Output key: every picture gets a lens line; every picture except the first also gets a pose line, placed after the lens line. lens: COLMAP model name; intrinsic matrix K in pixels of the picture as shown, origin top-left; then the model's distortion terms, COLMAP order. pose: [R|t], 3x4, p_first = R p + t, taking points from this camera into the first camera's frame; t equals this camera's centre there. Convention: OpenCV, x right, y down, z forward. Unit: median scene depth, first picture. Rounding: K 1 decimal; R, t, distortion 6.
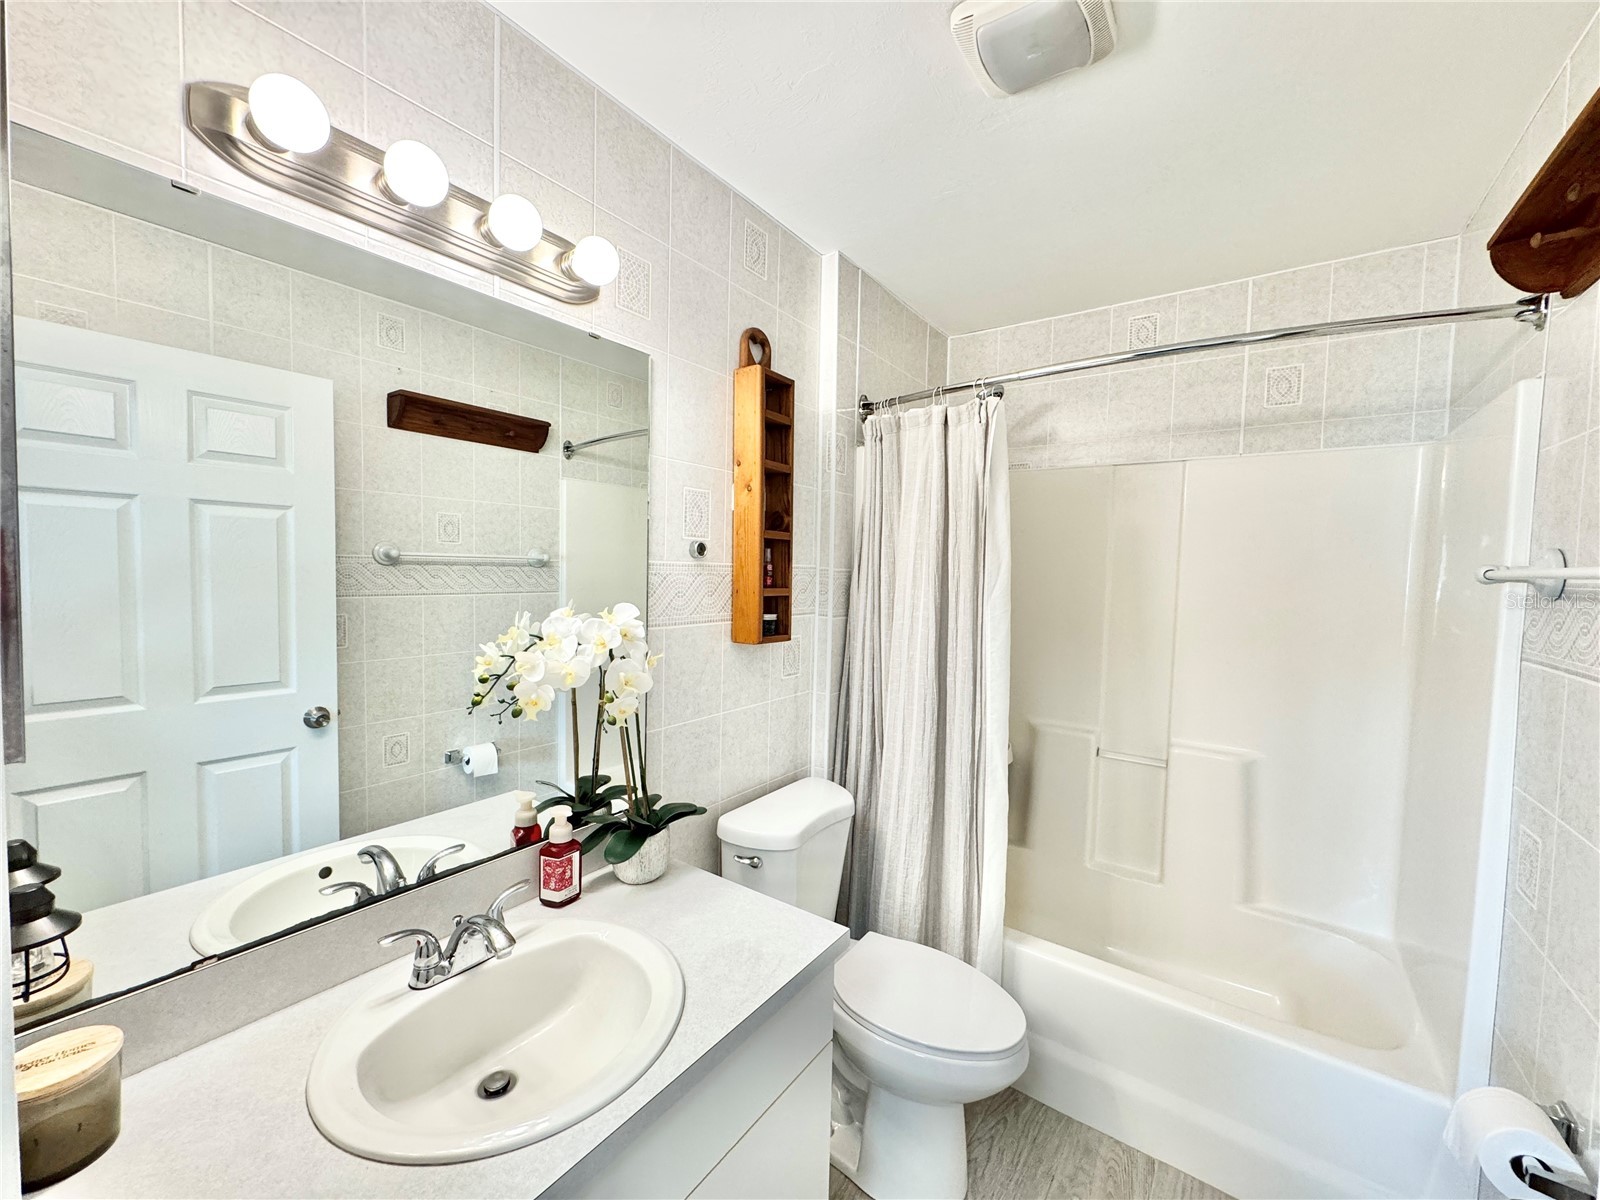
lens RADIAL K [[636.9, 0, 799.7], [0, 636.9, 599.6], [0, 0, 1]] dist [-0.002722, 0.000307]
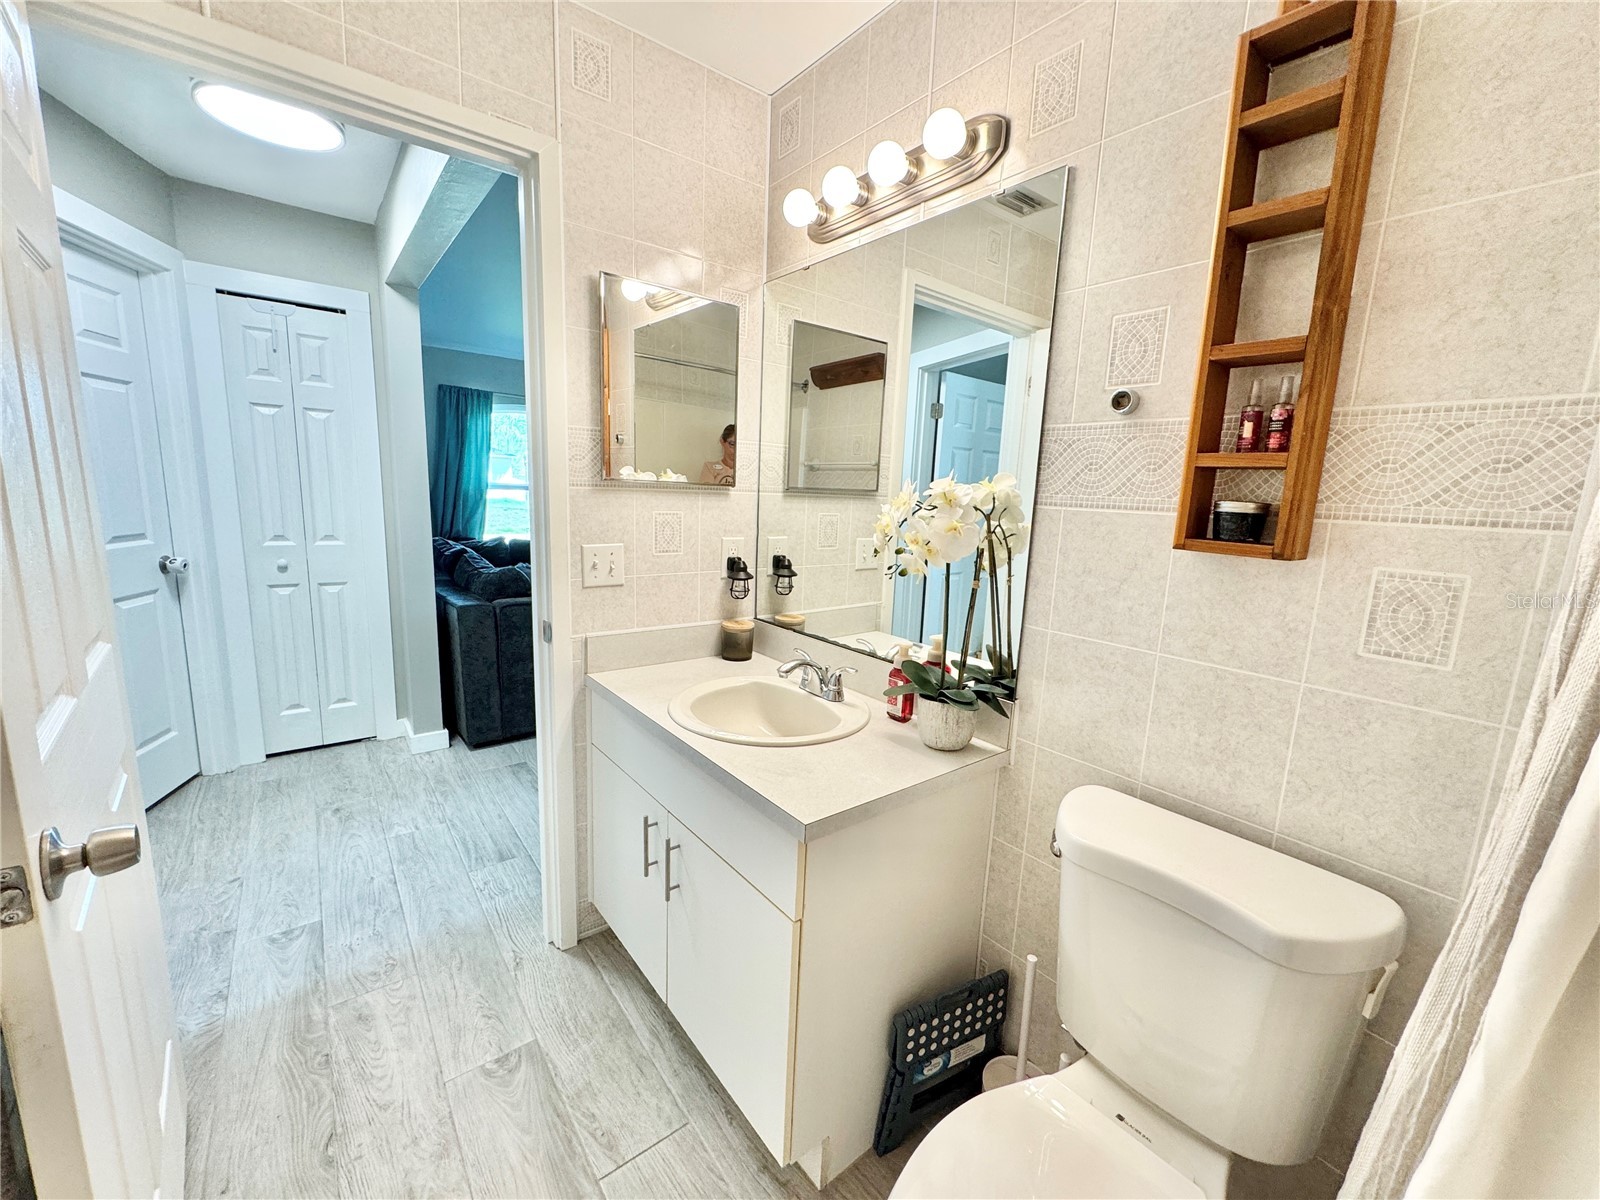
lens RADIAL K [[636.9, 0, 799.7], [0, 636.9, 599.6], [0, 0, 1]] dist [-0.002722, 0.000307]
pose [[-0.279009, 0.128867, -0.951603, 0.642598], [-0.094053, 0.982523, 0.160631, 0.057688], [0.955672, 0.134318, -0.262012, 0.873599]]
